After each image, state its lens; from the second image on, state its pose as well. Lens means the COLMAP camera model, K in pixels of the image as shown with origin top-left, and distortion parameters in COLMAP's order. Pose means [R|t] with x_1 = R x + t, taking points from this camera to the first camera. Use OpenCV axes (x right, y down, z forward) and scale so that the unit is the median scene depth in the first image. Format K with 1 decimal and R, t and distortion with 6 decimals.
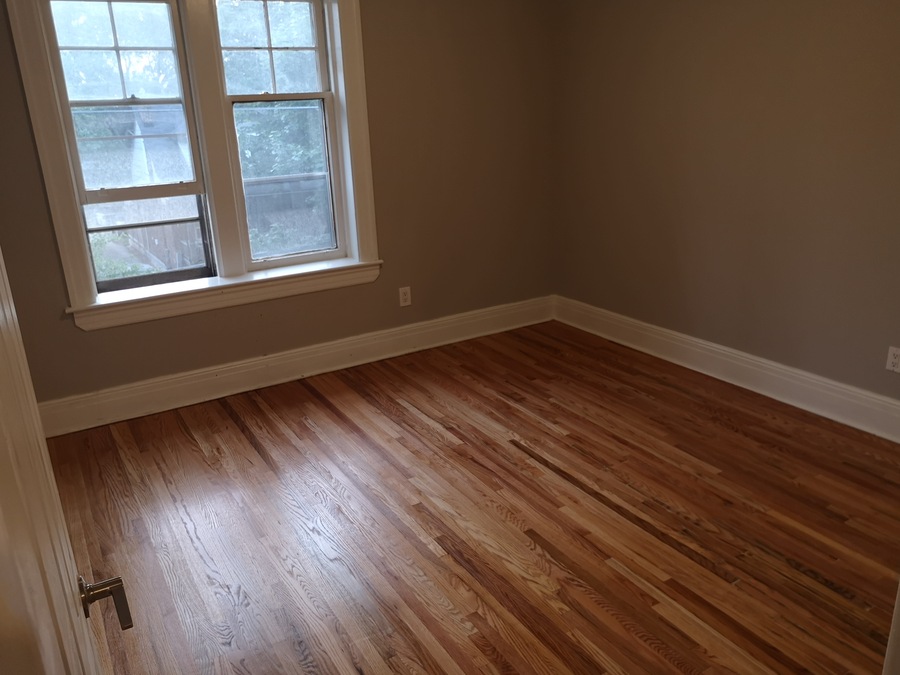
lens RADIAL K [[718.2, 0, 448.0], [0, 718.2, 346.6], [0, 0, 1]] dist [0.069073, -0.066135]
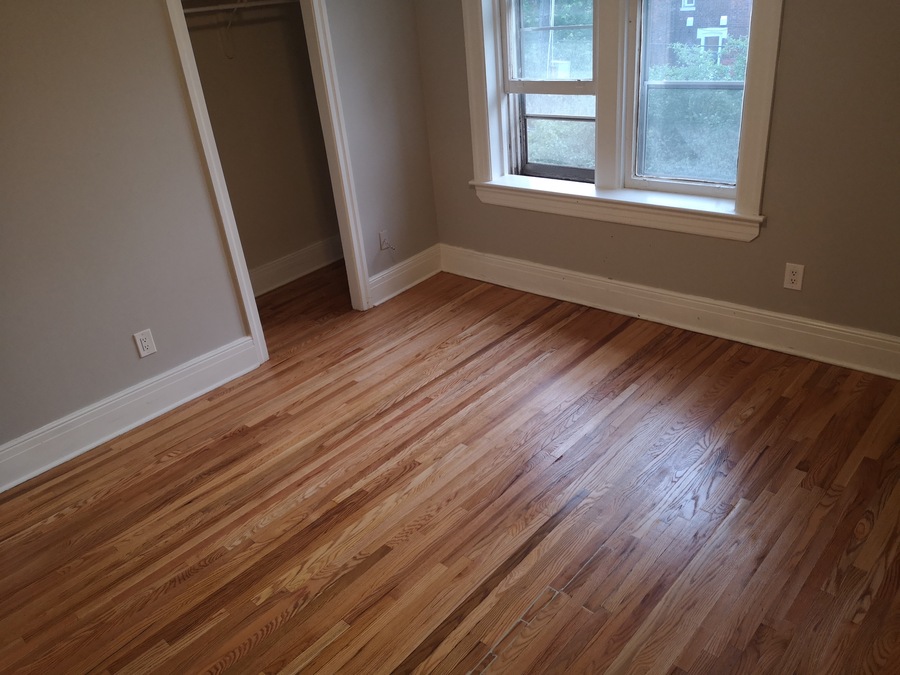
lens RADIAL K [[718.2, 0, 455.4], [0, 718.2, 335.3], [0, 0, 1]] dist [0.069073, -0.066135]
pose [[0.278118, 0.431909, -0.857966, 0.594161], [-0.227776, 0.897384, 0.377916, -0.258845], [0.933150, 0.090318, 0.347957, 0.549921]]
